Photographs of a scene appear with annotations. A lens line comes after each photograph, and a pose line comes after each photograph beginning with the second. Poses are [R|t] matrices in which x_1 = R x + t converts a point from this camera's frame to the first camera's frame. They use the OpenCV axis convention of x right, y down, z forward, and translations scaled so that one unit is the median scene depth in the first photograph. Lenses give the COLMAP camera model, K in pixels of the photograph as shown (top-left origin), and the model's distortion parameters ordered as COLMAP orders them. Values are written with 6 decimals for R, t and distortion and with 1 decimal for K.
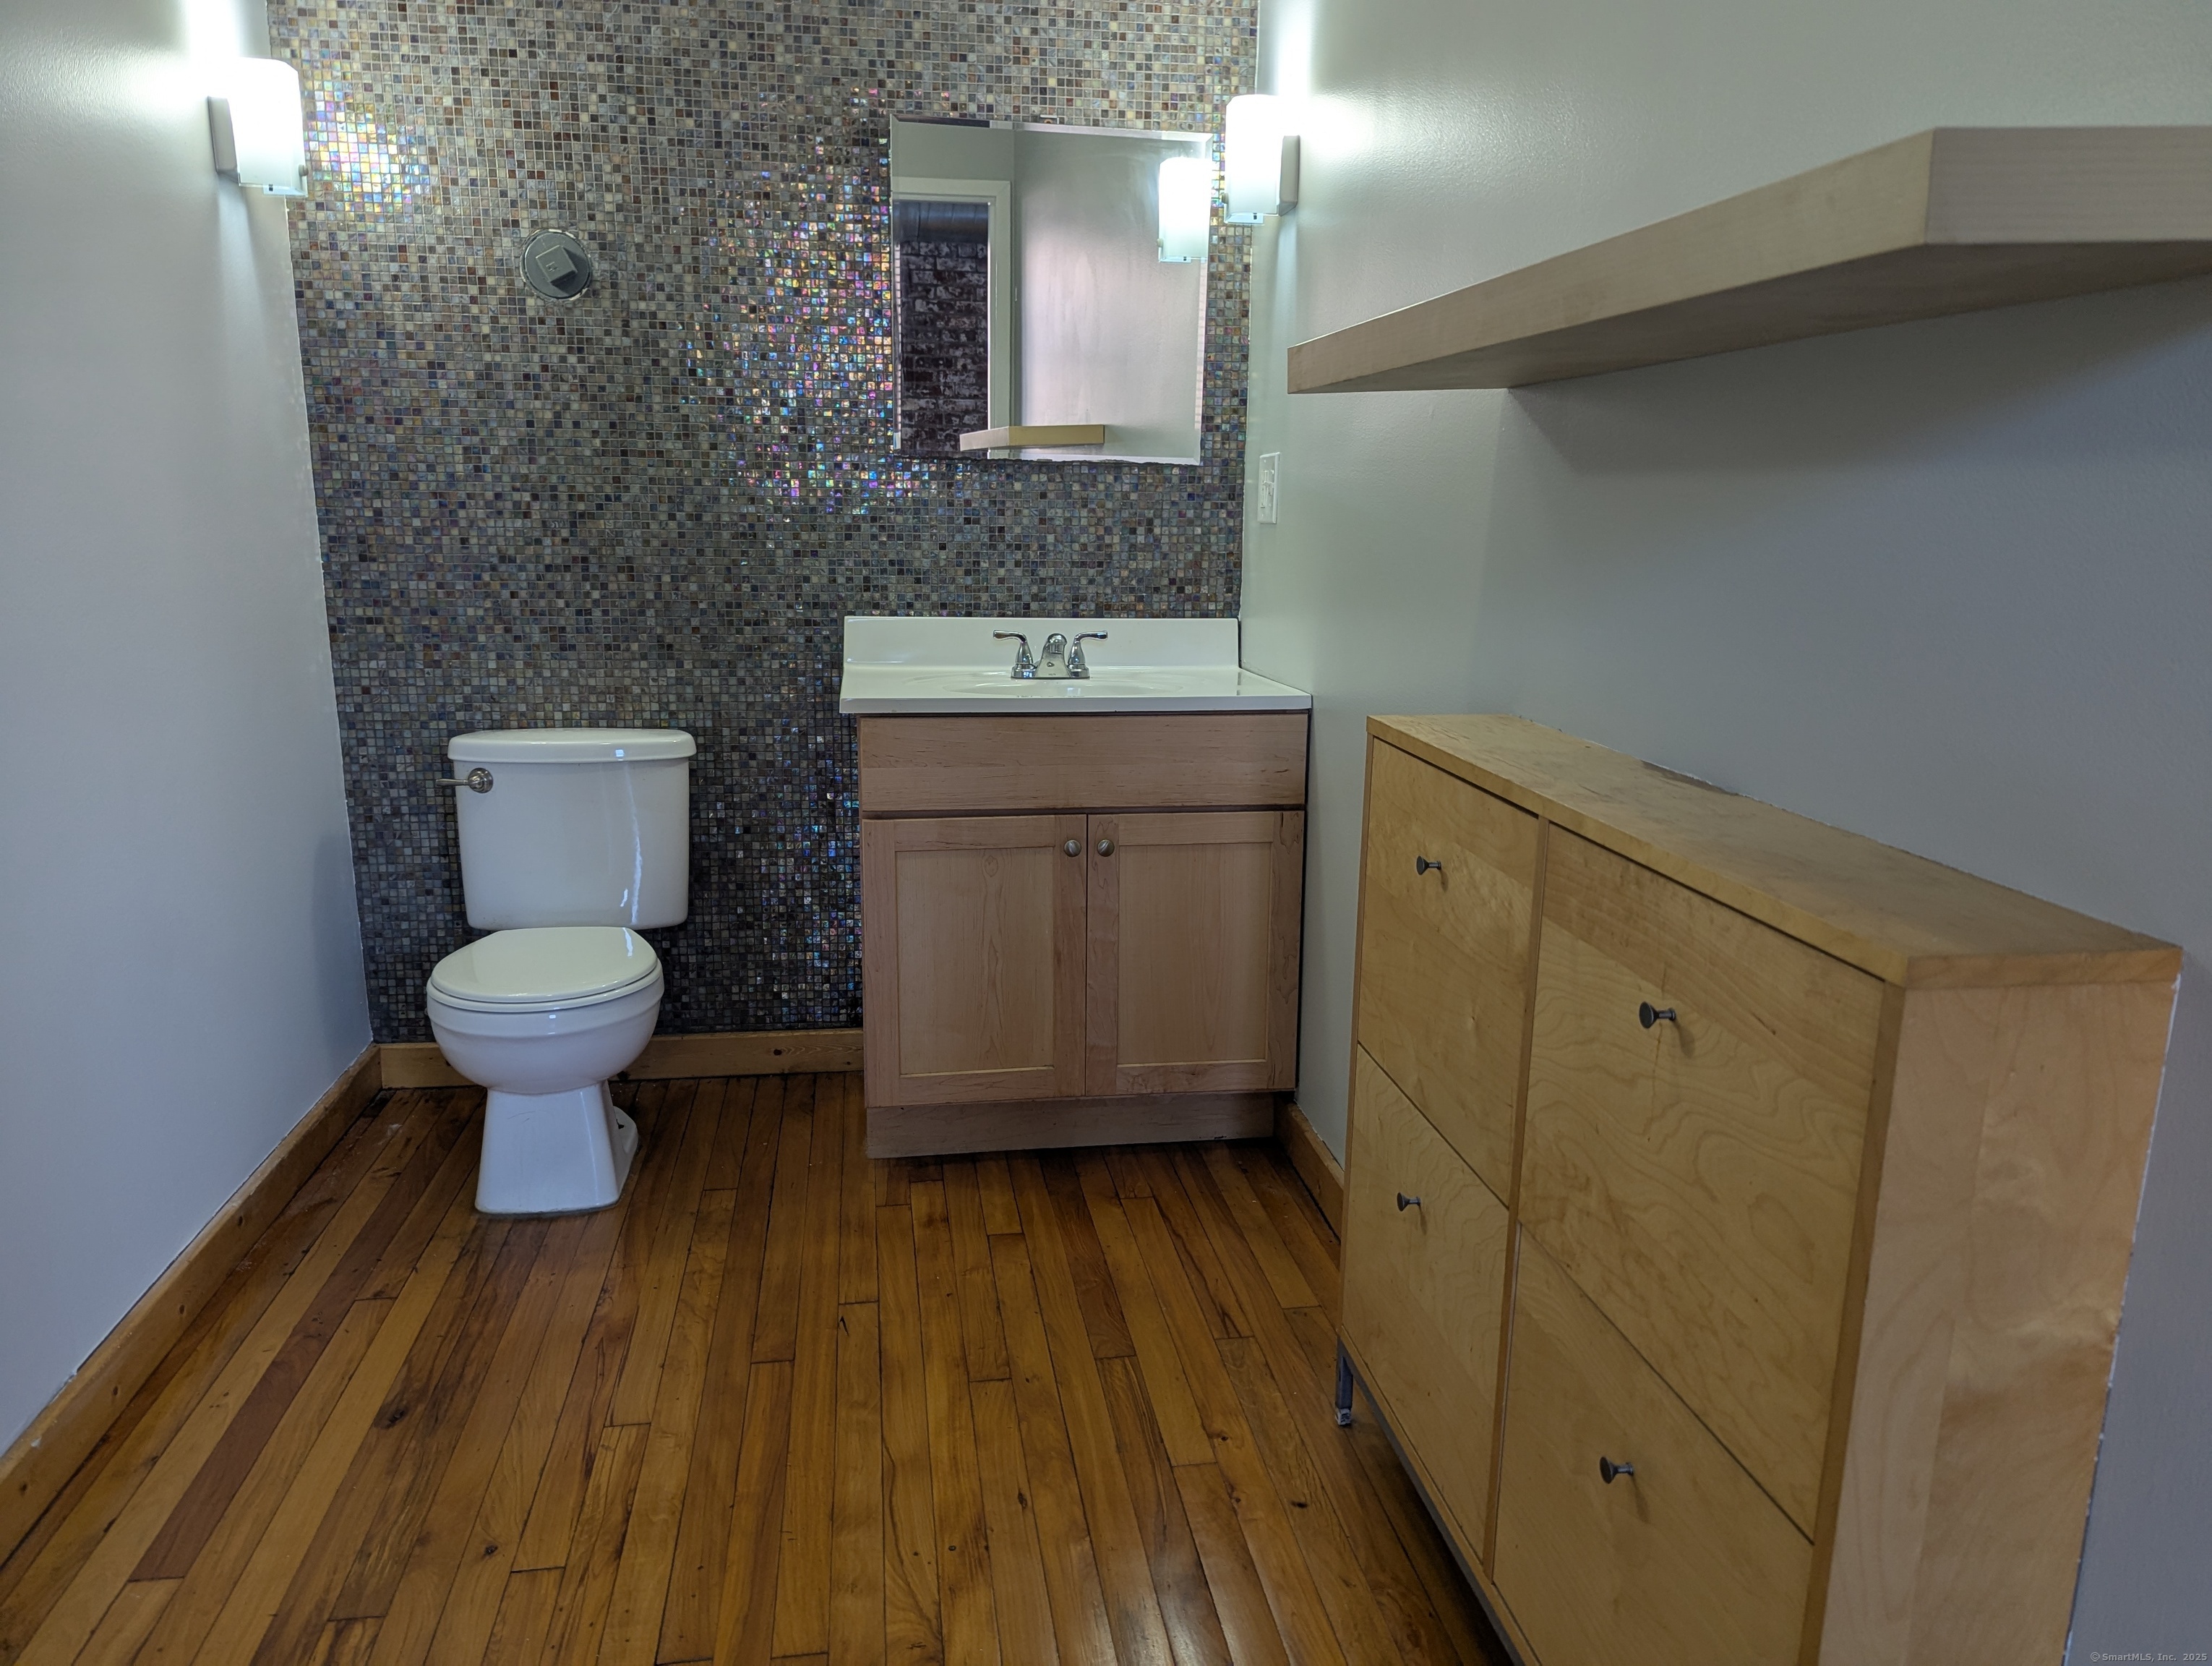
lens RADIAL K [[1573.5, 0, 1083.3], [0, 1573.5, 856.8], [0, 0, 1]] dist [0.056222, -0.051251]
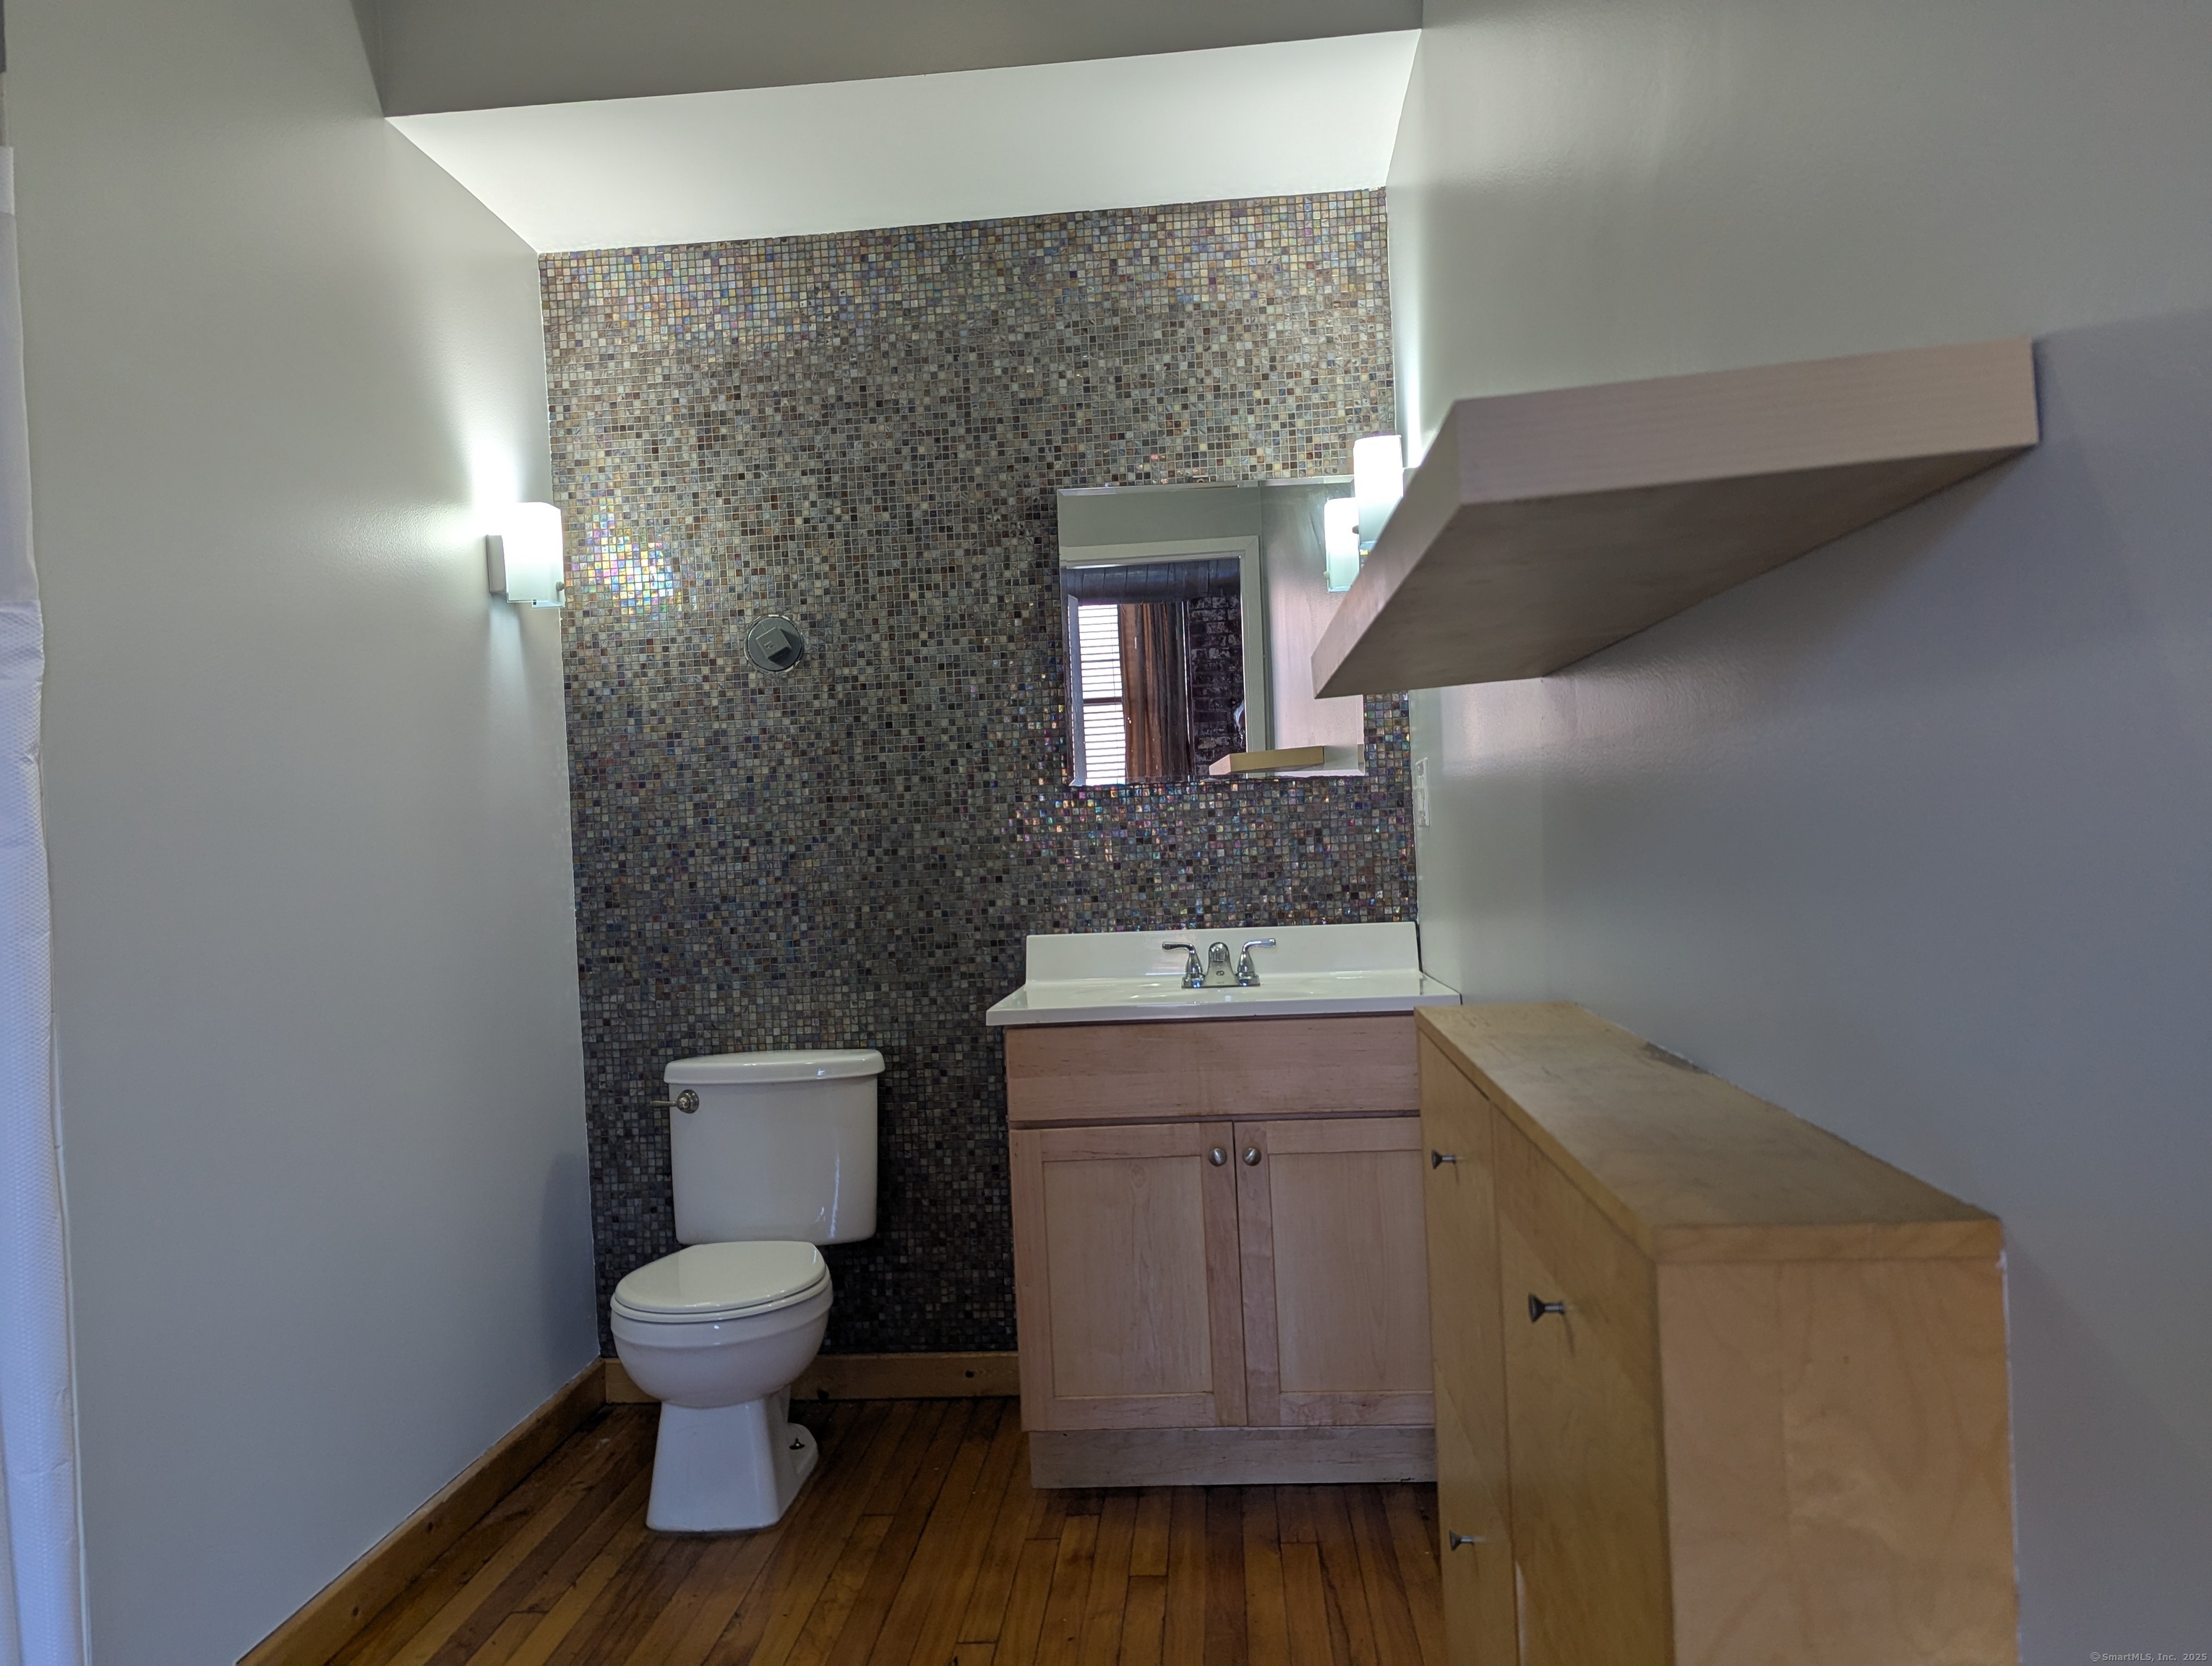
lens RADIAL K [[1573.5, 0, 1102.3], [0, 1573.5, 858.0], [0, 0, 1]] dist [0.056222, -0.051251]
pose [[0.974569, -0.053147, -0.217694, 0.133986], [0.007323, 0.978502, -0.206105, 0.013217], [0.223968, 0.199270, 0.954007, 0.003070]]
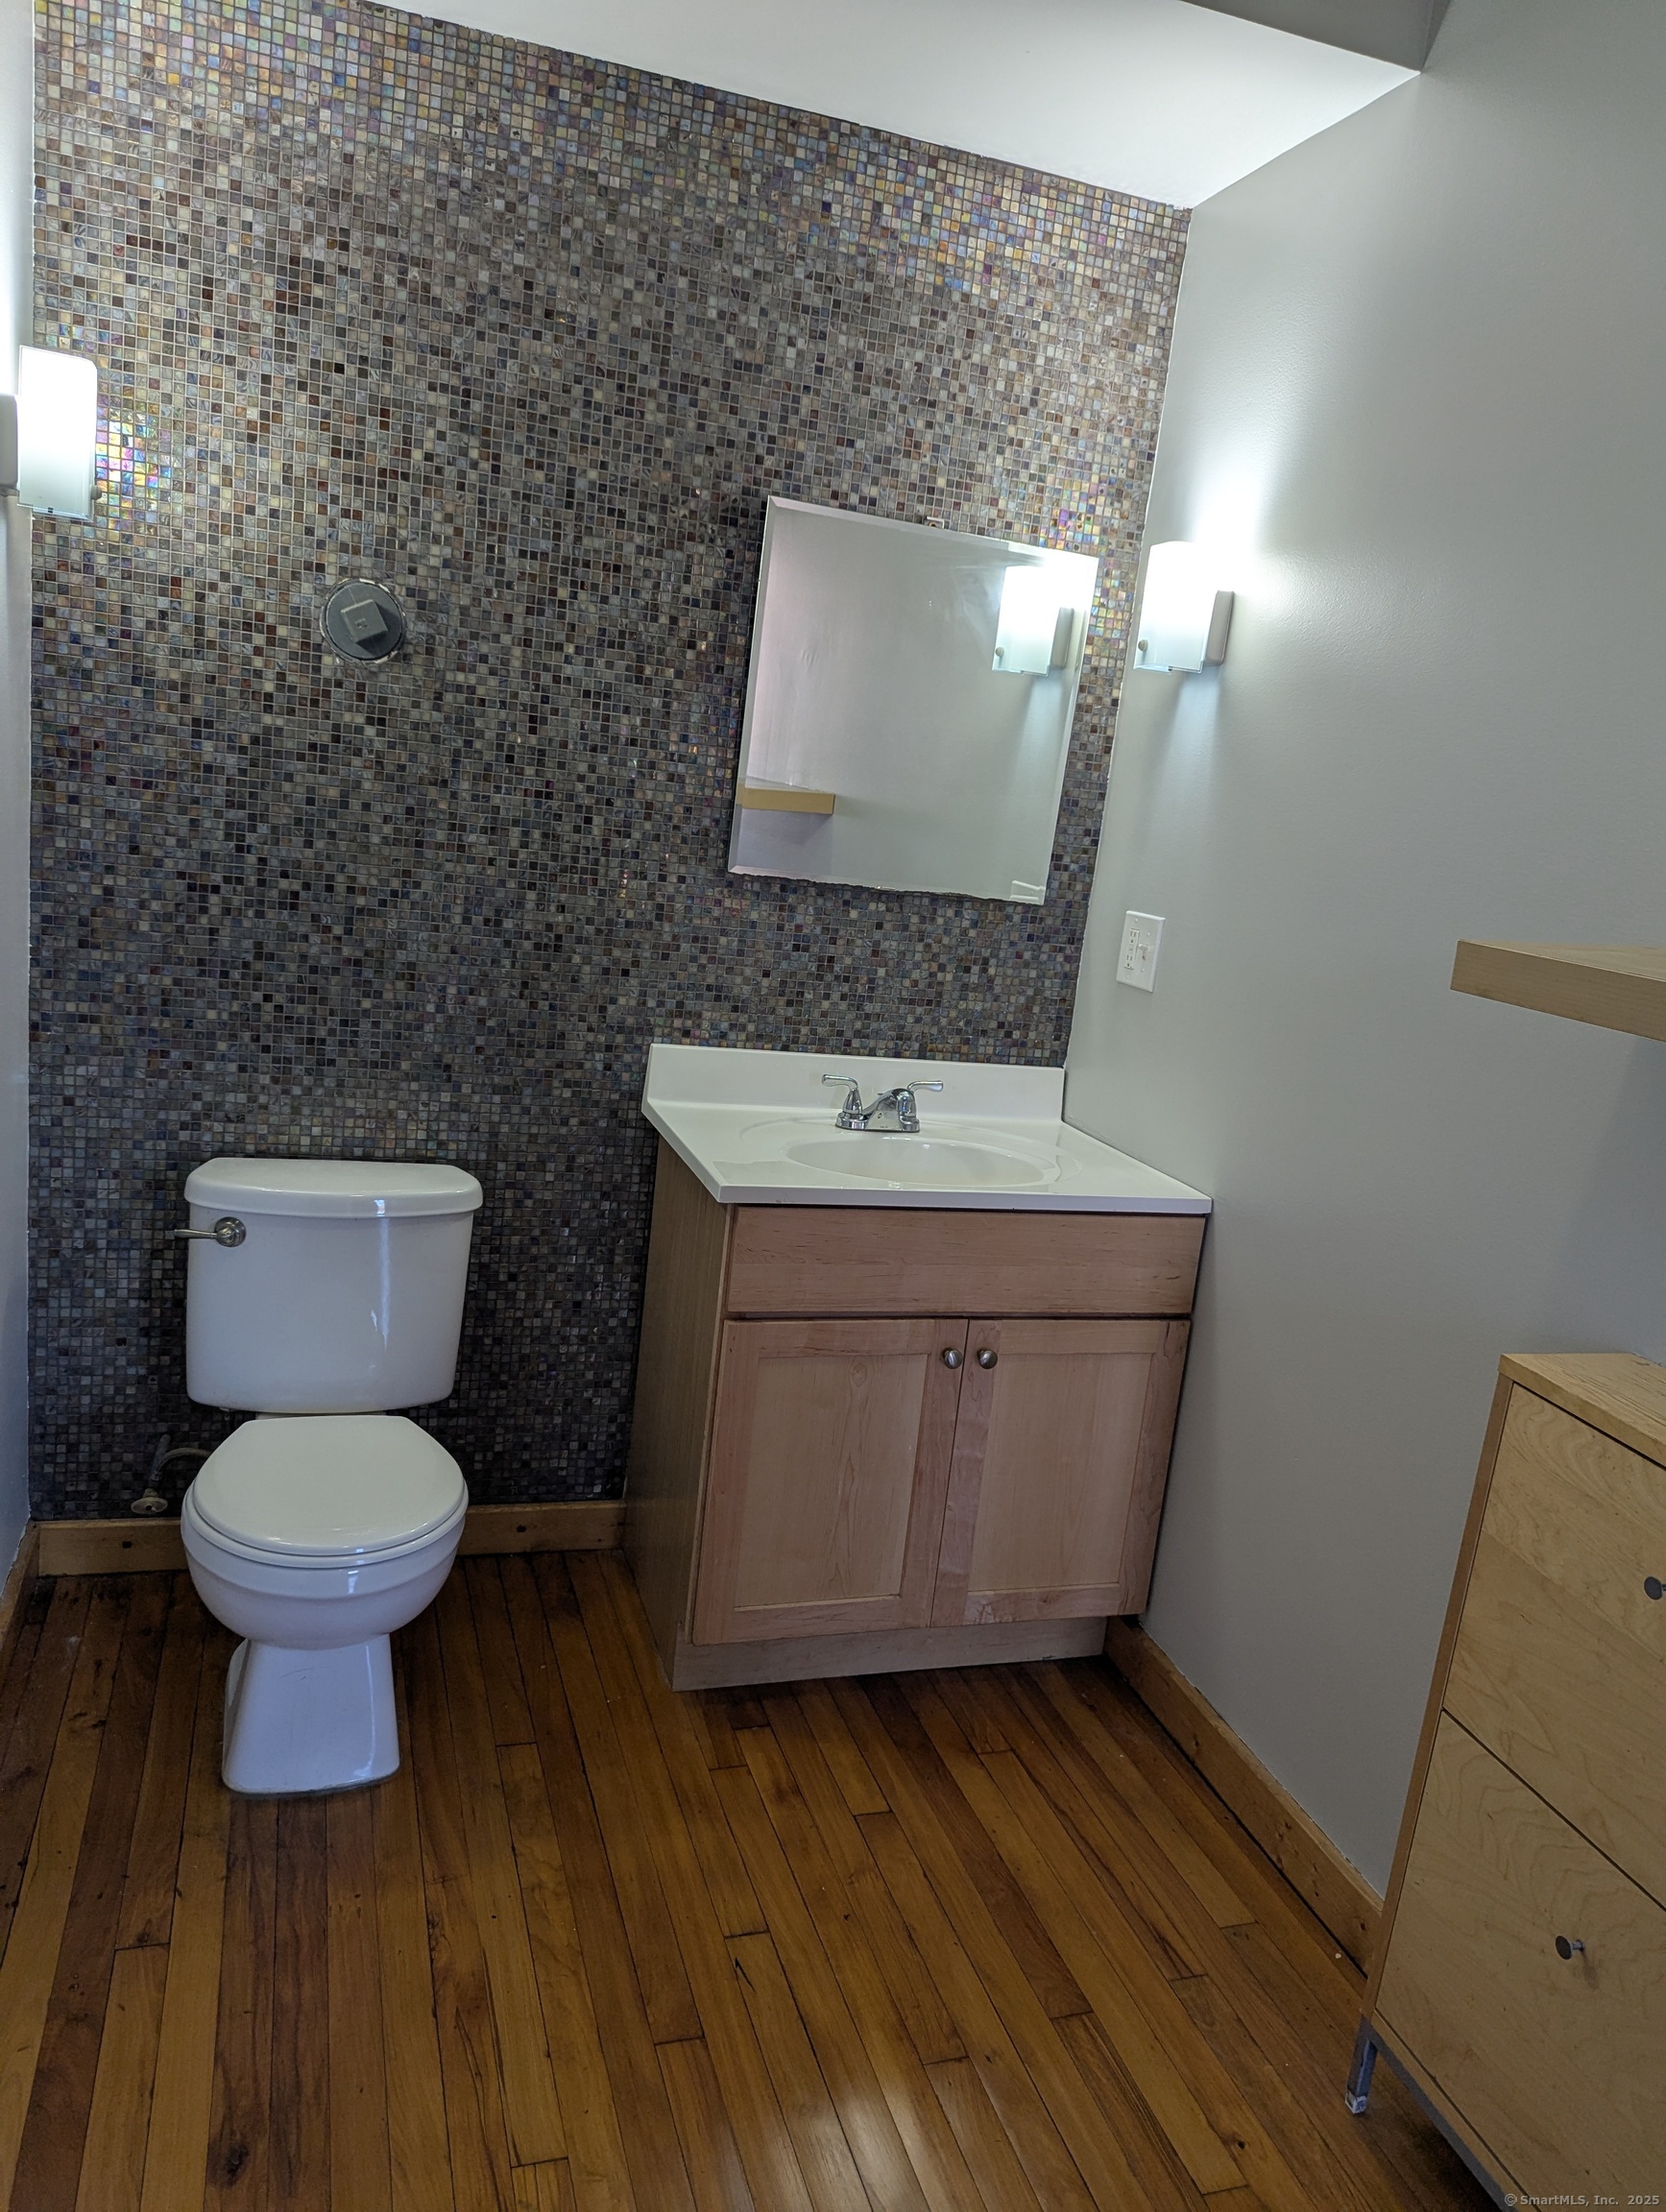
lens RADIAL K [[1573.4, 0, 813.5], [0, 1573.4, 1099.7], [0, 0, 1]] dist [0.056222, -0.051251]
pose [[0.979798, 0.063346, 0.189694, -0.237331], [-0.063305, 0.997974, -0.006282, -0.127423], [-0.189708, -0.005853, 0.981823, 0.129887]]
